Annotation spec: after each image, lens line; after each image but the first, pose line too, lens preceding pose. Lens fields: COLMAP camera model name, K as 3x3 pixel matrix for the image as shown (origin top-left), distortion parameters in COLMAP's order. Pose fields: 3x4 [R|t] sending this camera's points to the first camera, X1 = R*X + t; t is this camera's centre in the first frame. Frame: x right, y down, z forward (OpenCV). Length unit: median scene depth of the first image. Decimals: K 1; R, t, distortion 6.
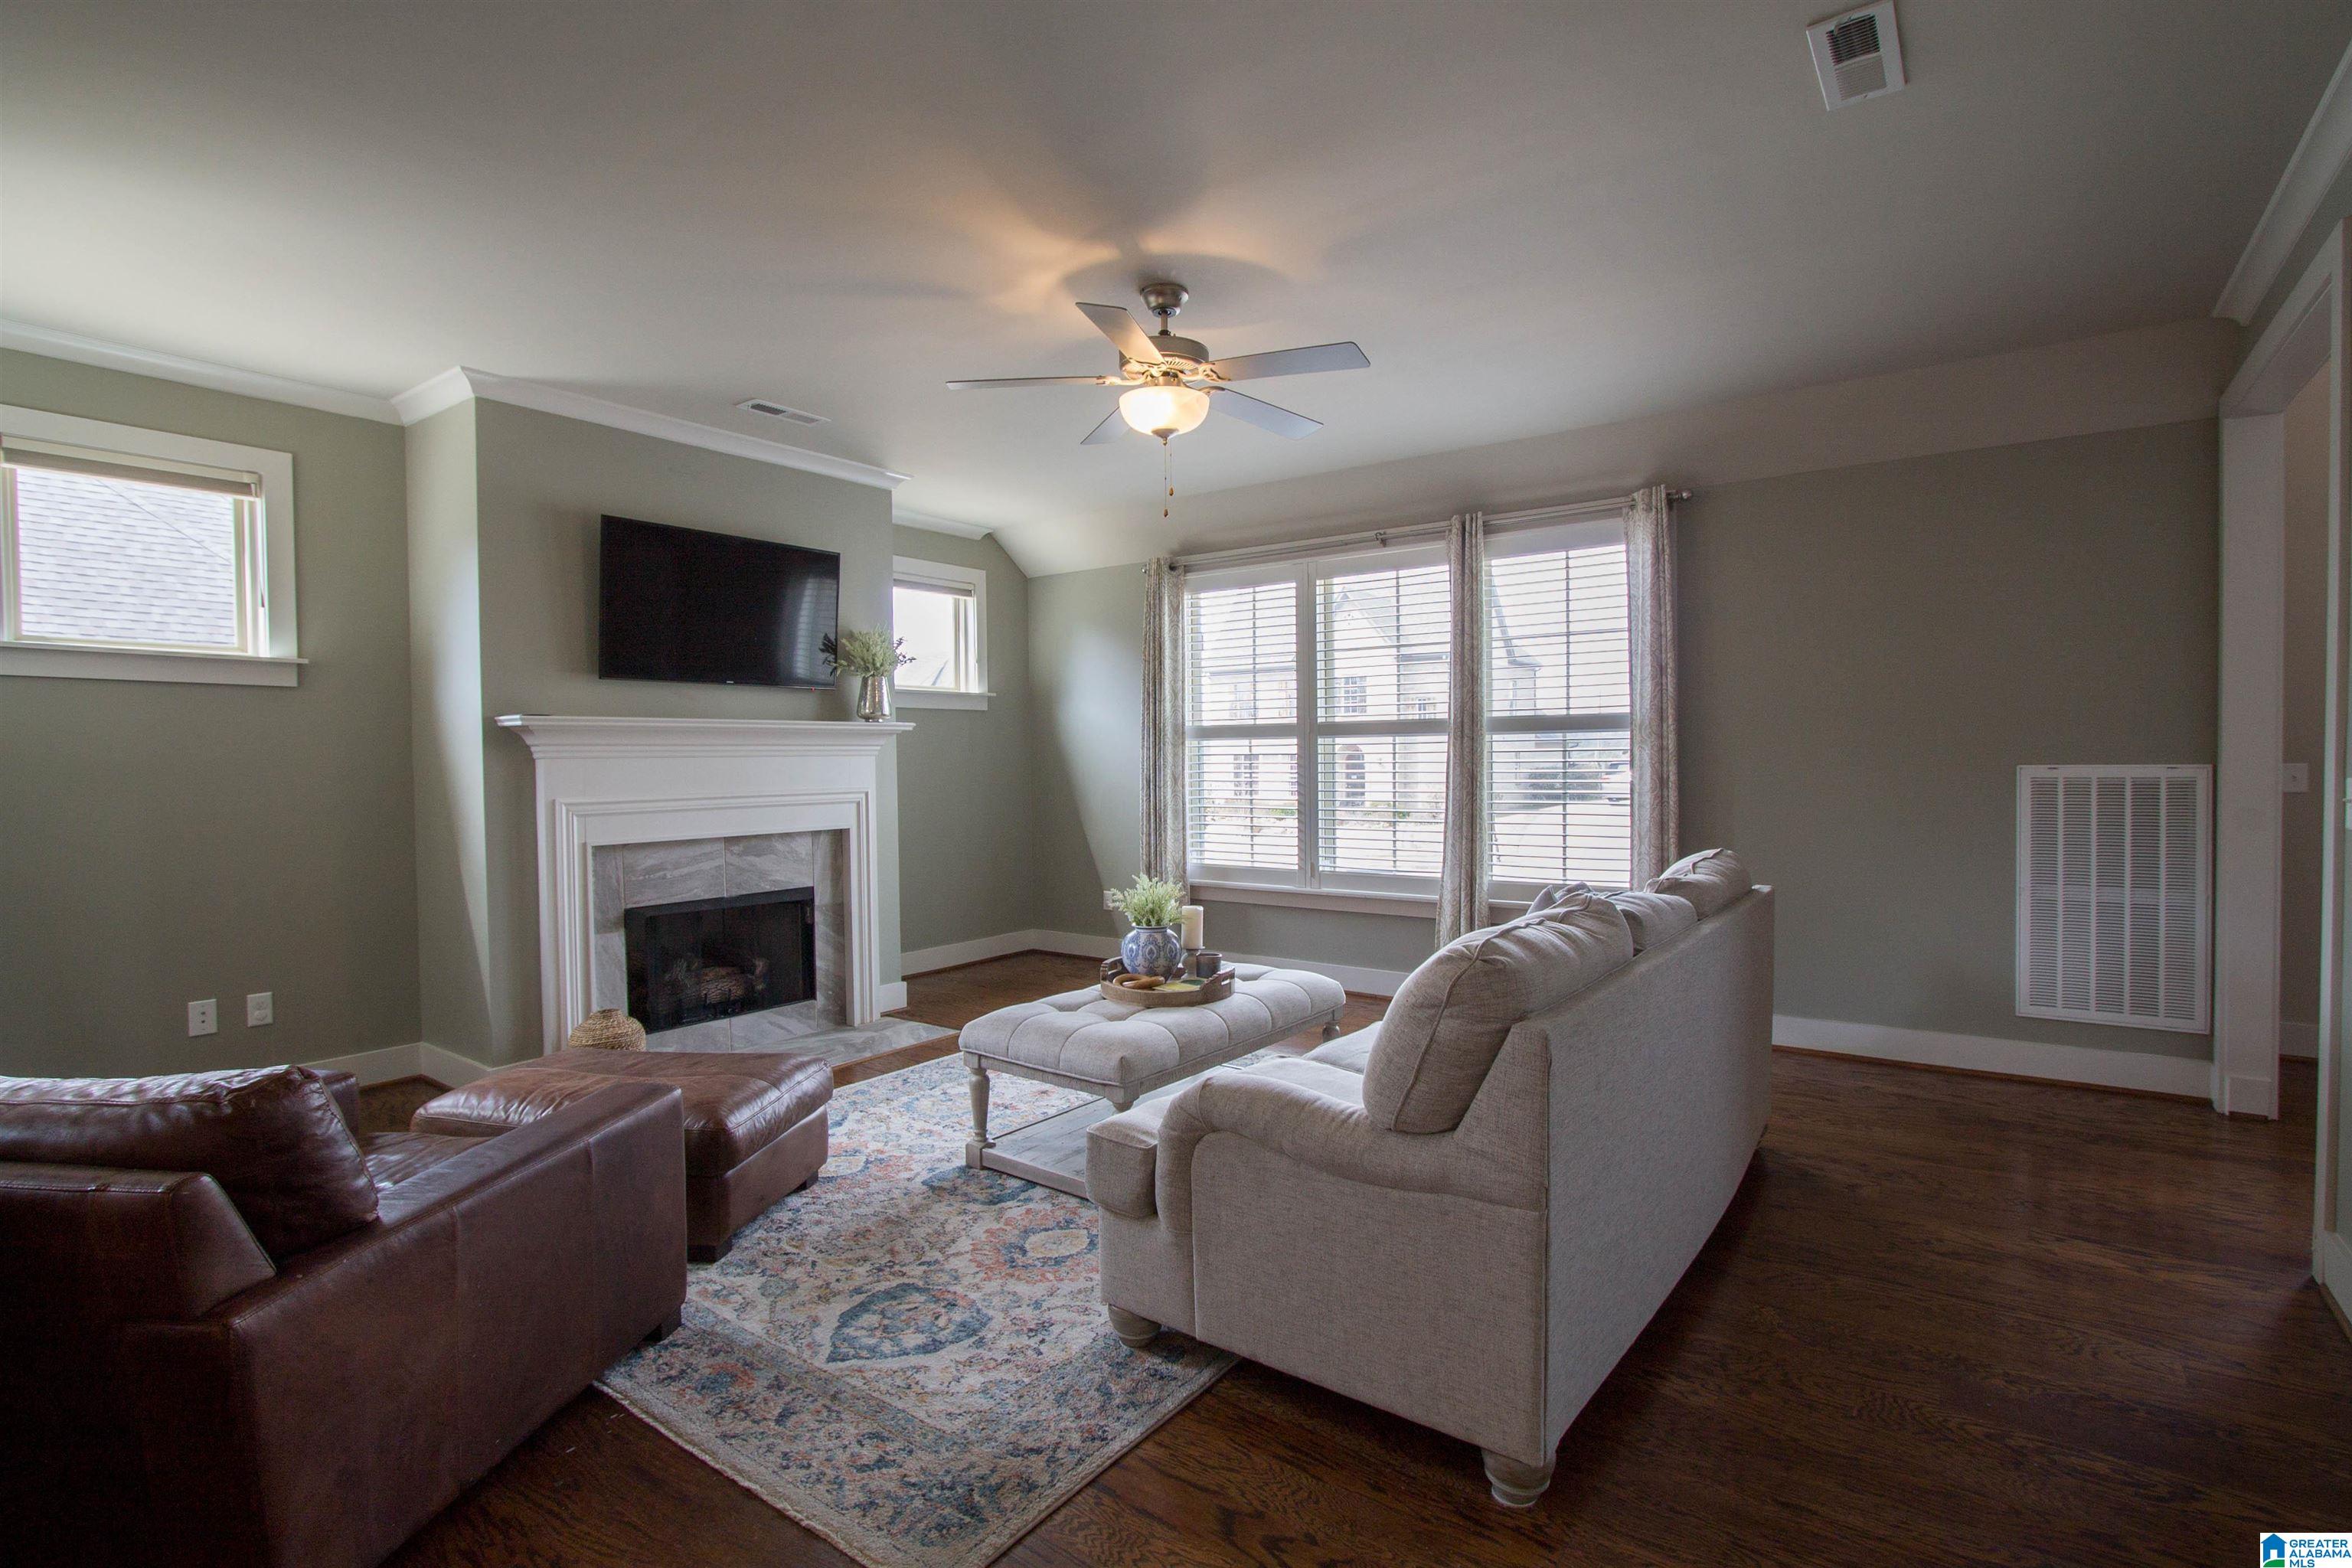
lens RADIAL K [[1120.7, 0, 1192.1], [0, 1120.7, 789.4], [0, 0, 1]] dist [-0.016557, 0.004677]
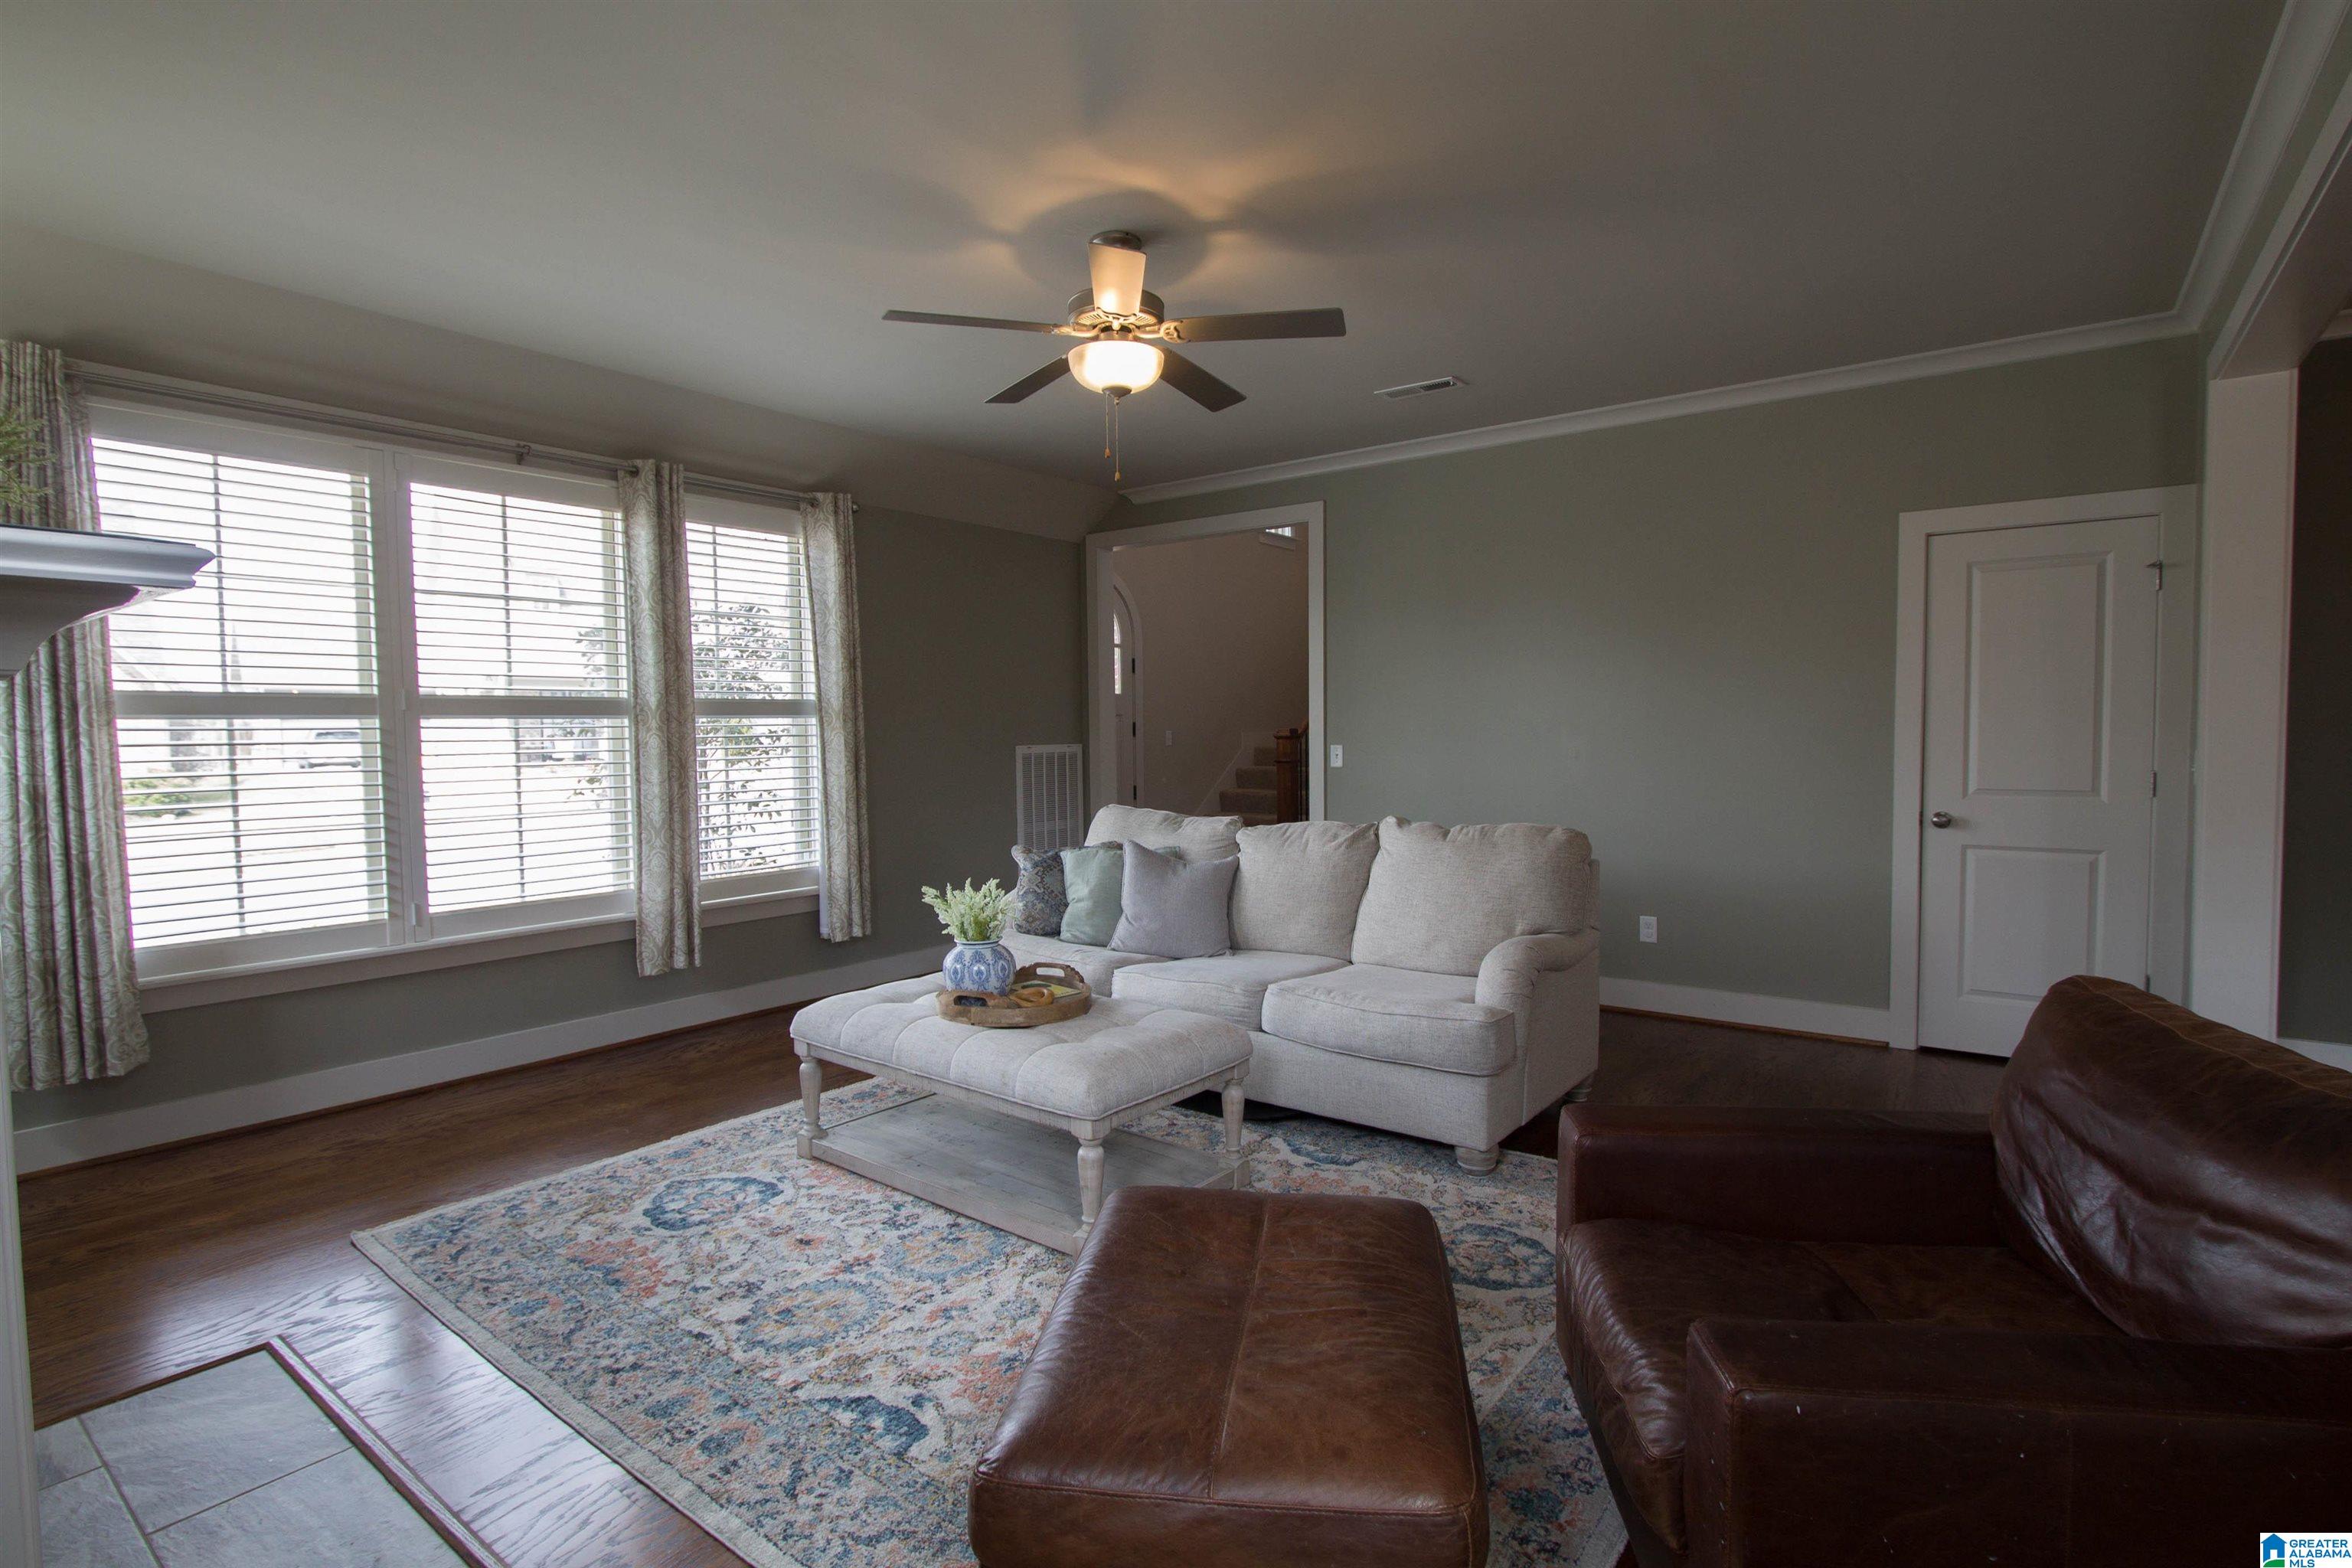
lens RADIAL K [[1120.7, 0, 1189.3], [0, 1120.7, 777.2], [0, 0, 1]] dist [-0.016557, 0.004677]
pose [[0.009074, -0.030642, 0.999489, -0.678341], [0.044501, 0.998552, 0.030210, -0.011986], [-0.998968, 0.044204, 0.010424, 0.653329]]
